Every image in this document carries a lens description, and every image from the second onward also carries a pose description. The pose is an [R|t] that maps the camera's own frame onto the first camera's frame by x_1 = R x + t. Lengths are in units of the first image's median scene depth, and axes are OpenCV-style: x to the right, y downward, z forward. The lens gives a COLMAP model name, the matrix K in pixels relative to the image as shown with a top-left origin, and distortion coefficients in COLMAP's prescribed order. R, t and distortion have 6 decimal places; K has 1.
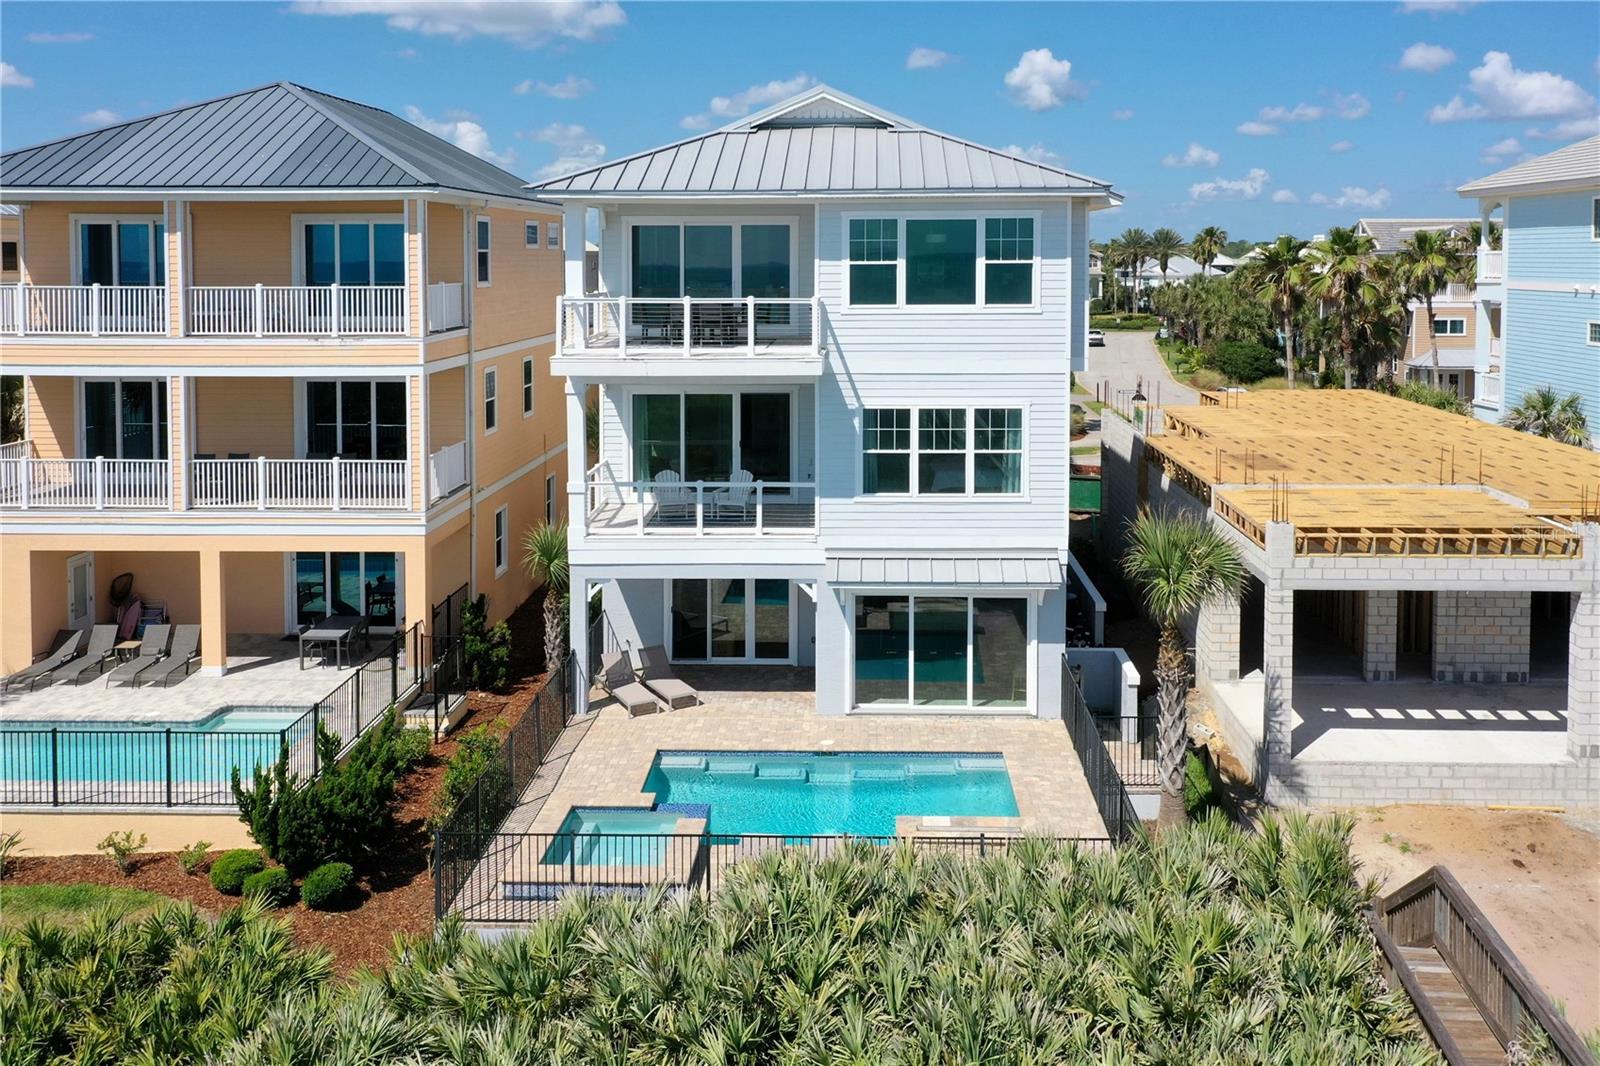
lens RADIAL K [[1354.4, 0, 850.8], [0, 1354.4, 306.7], [0, 0, 1]] dist [0.005418, -0.000880]
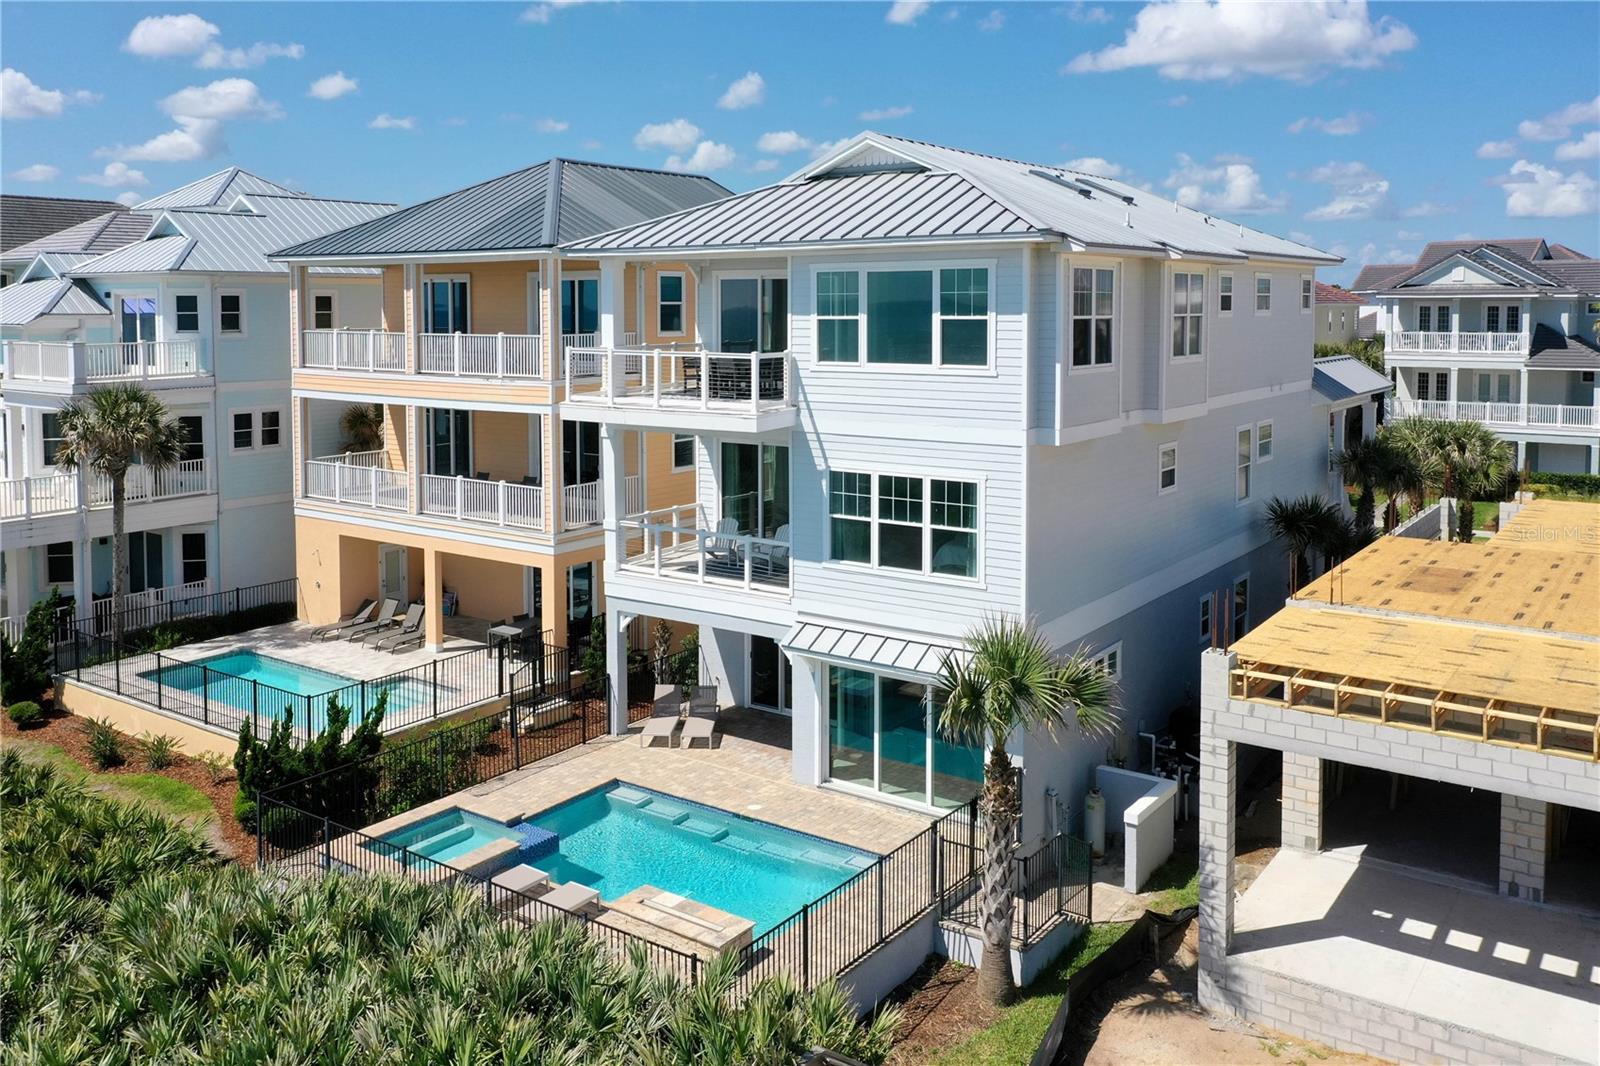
lens RADIAL K [[1340.3, 0, 760.5], [0, 1340.3, 355.4], [0, 0, 1]] dist [-0.000088, 0.000715]
pose [[0.818404, 0.021966, -0.574224, 0.509575], [-0.019892, 0.999753, 0.009892, -0.014199], [0.574300, 0.003327, 0.818638, 0.198020]]
